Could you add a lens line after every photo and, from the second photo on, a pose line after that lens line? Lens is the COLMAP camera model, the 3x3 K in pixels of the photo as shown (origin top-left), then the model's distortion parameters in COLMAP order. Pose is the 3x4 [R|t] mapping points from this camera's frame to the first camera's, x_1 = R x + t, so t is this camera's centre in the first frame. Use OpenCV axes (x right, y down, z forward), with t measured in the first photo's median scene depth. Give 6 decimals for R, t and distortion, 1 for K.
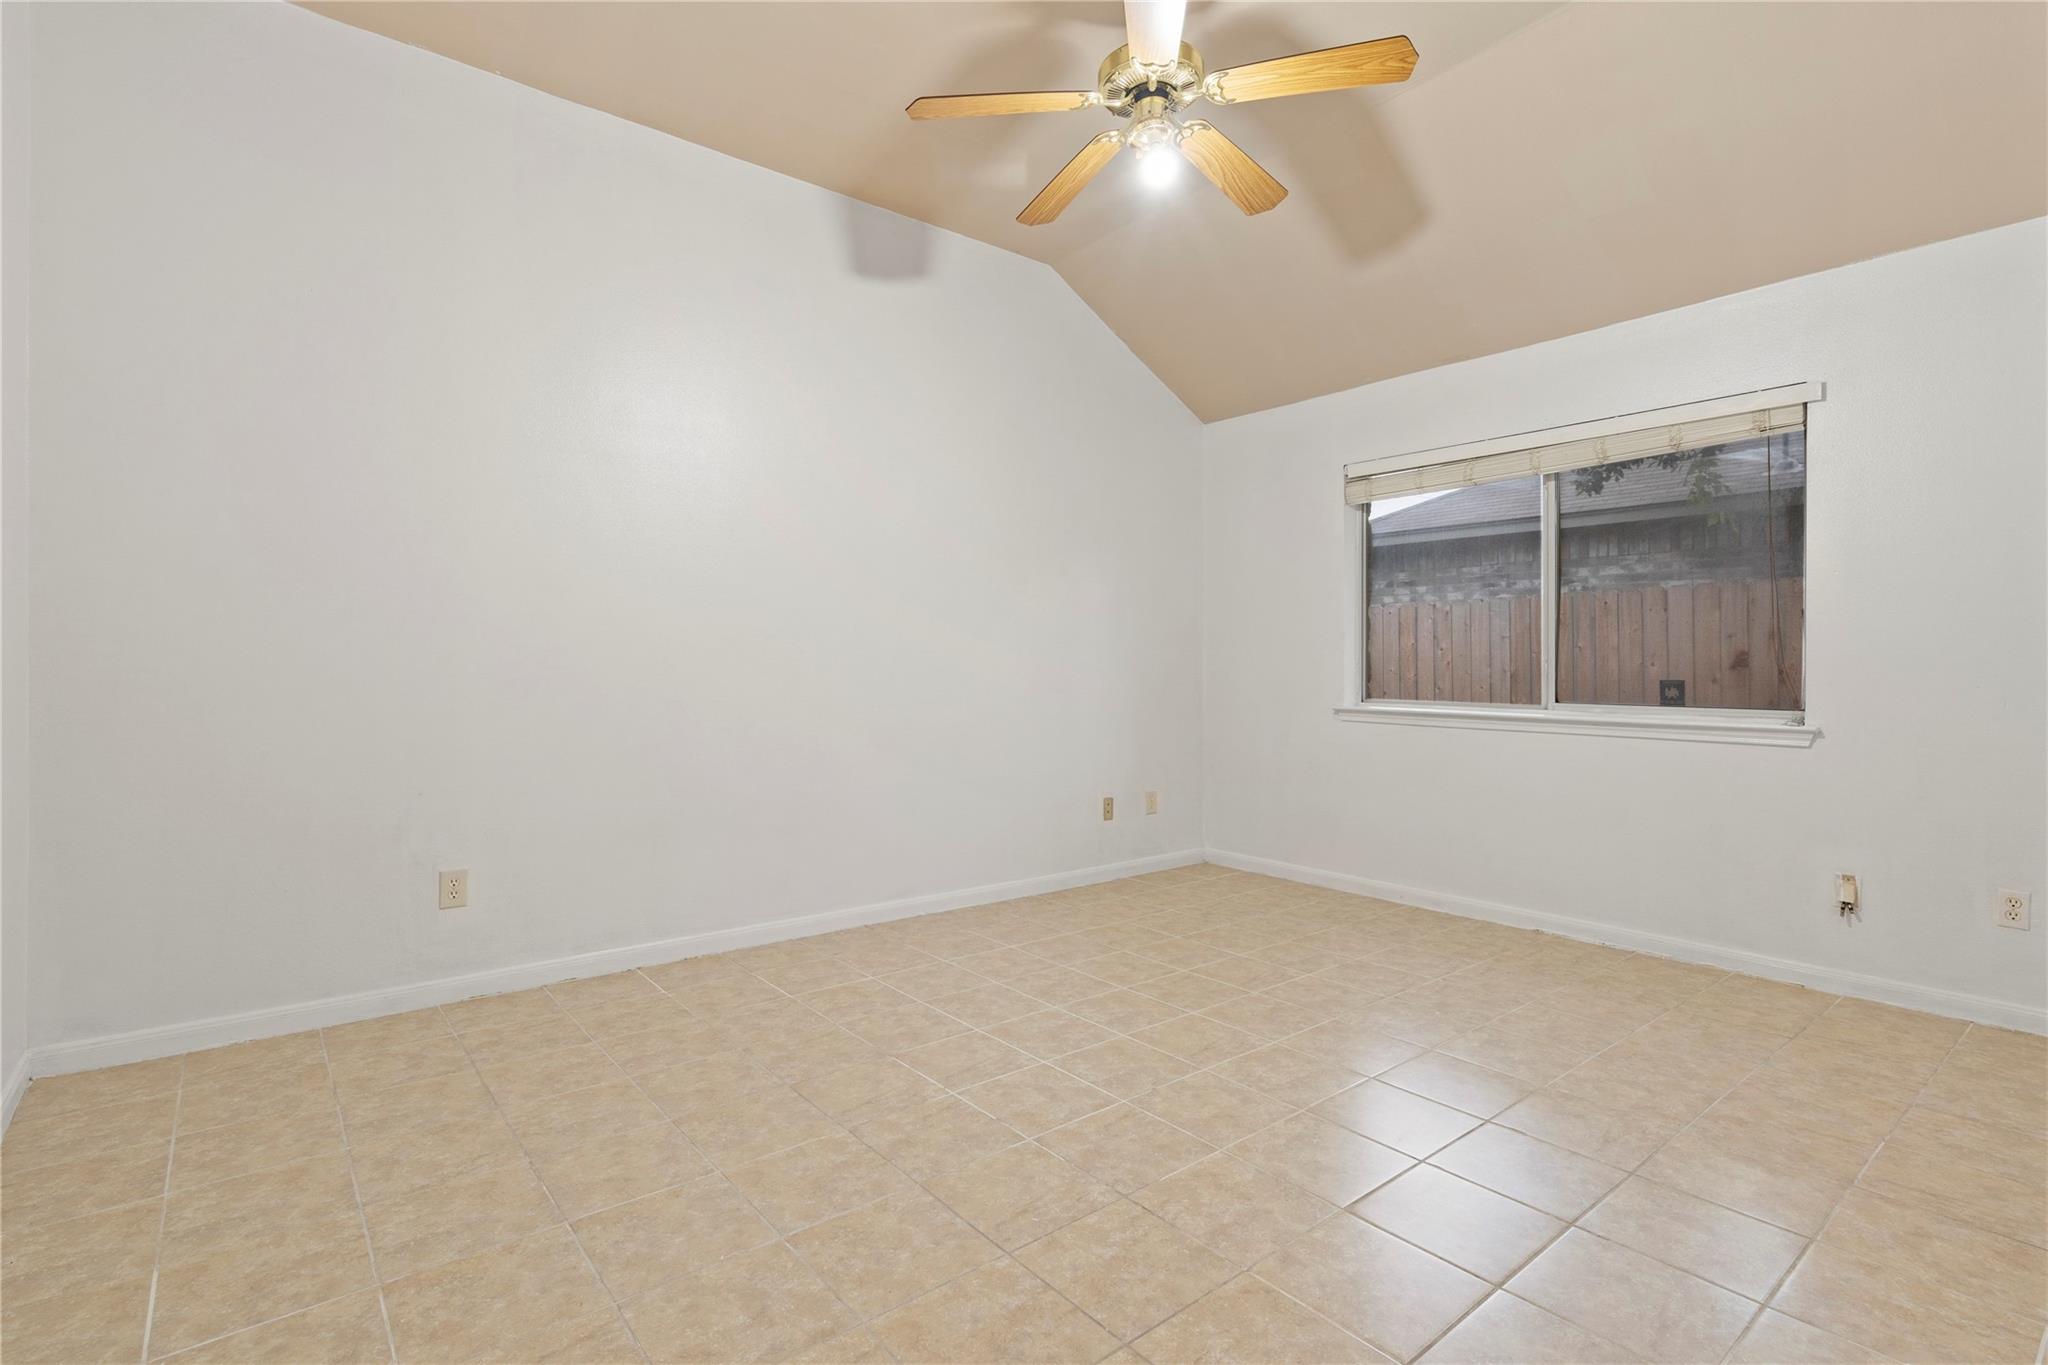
lens RADIAL K [[965.0, 0, 1060.0], [0, 965.0, 684.7], [0, 0, 1]] dist [0.000619, 0.000899]
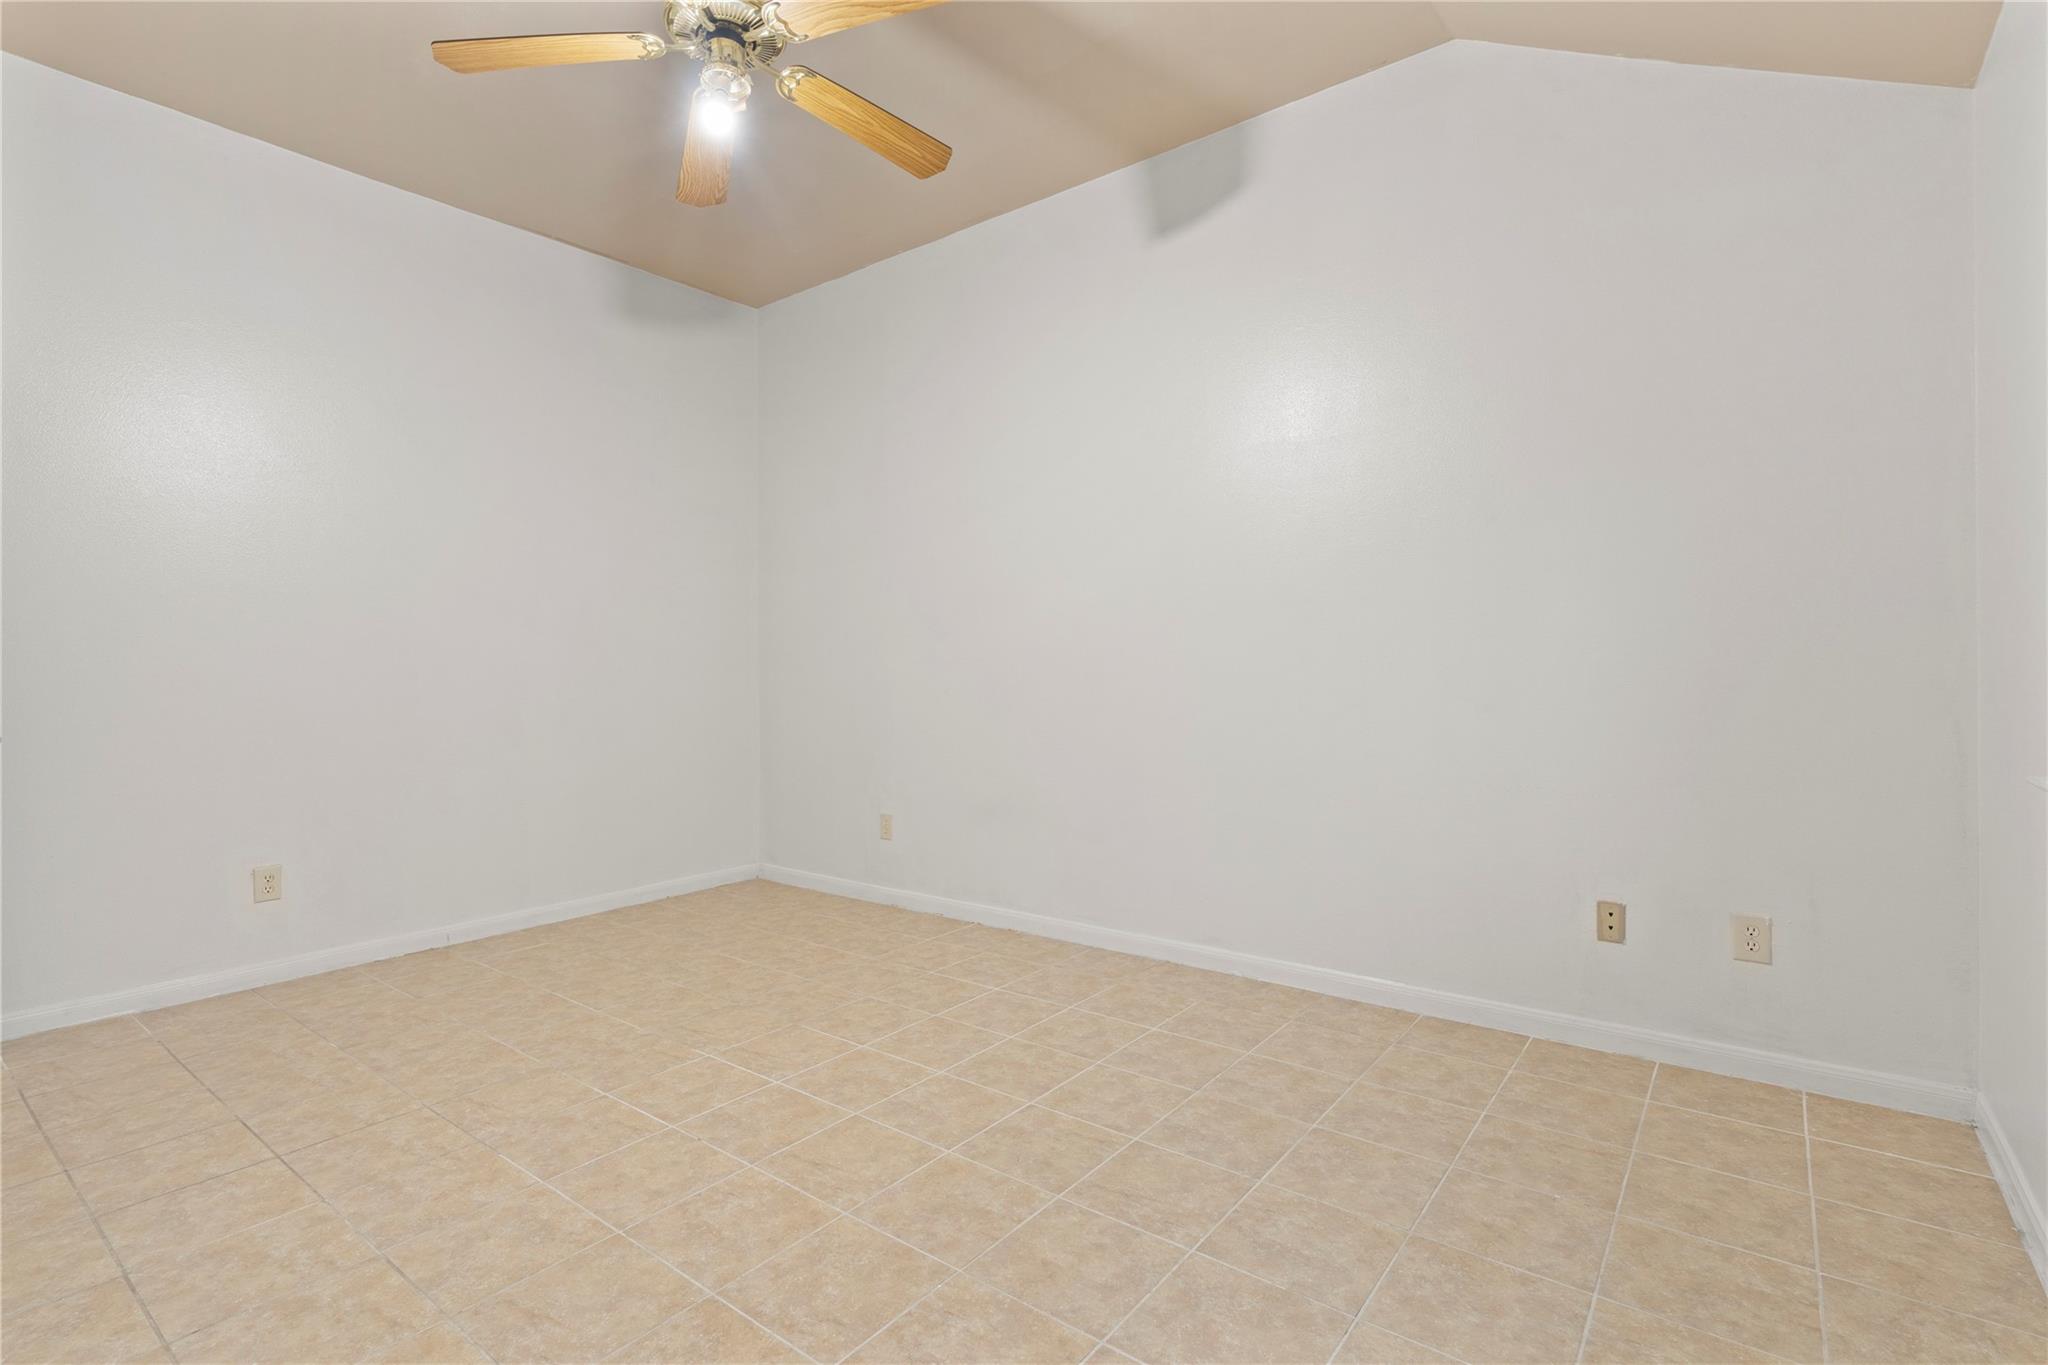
lens RADIAL K [[965.0, 0, 1003.1], [0, 965.0, 675.7], [0, 0, 1]] dist [0.000619, 0.000899]
pose [[0.203777, -0.000304, -0.979017, 0.918748], [-0.006543, 0.999977, -0.001672, -0.017434], [0.978996, 0.006746, 0.203770, 0.955895]]
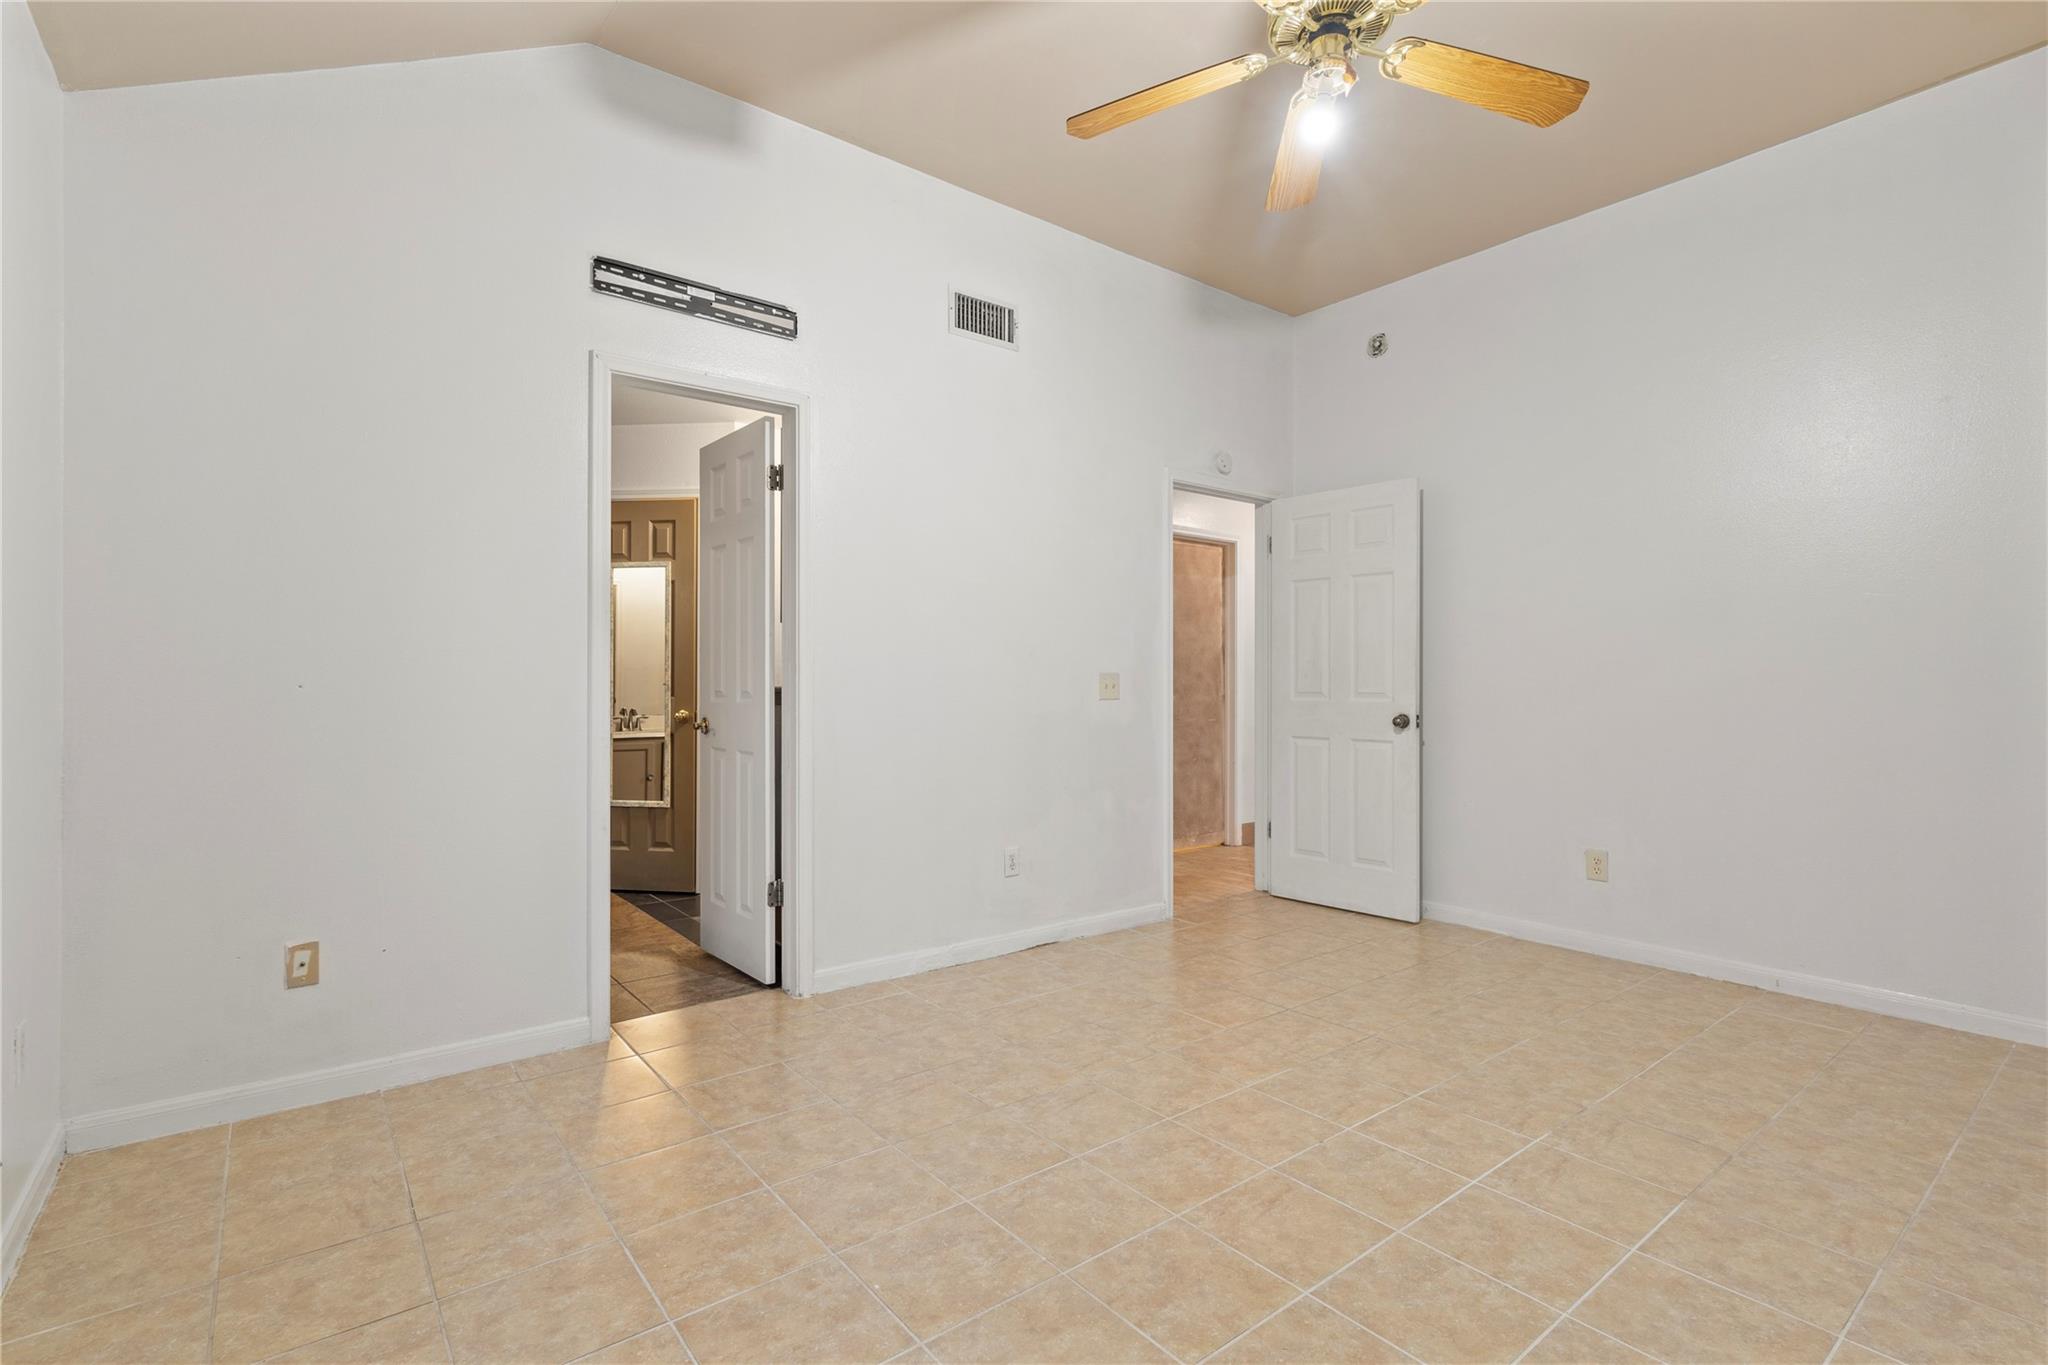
lens RADIAL K [[965.0, 0, 1037.3], [0, 965.0, 671.5], [0, 0, 1]] dist [0.000619, 0.000899]
pose [[-0.999574, -0.007037, 0.028327, 0.304078], [-0.006803, 0.999942, 0.008361, -0.033417], [-0.028384, 0.008165, -0.999564, 1.688275]]
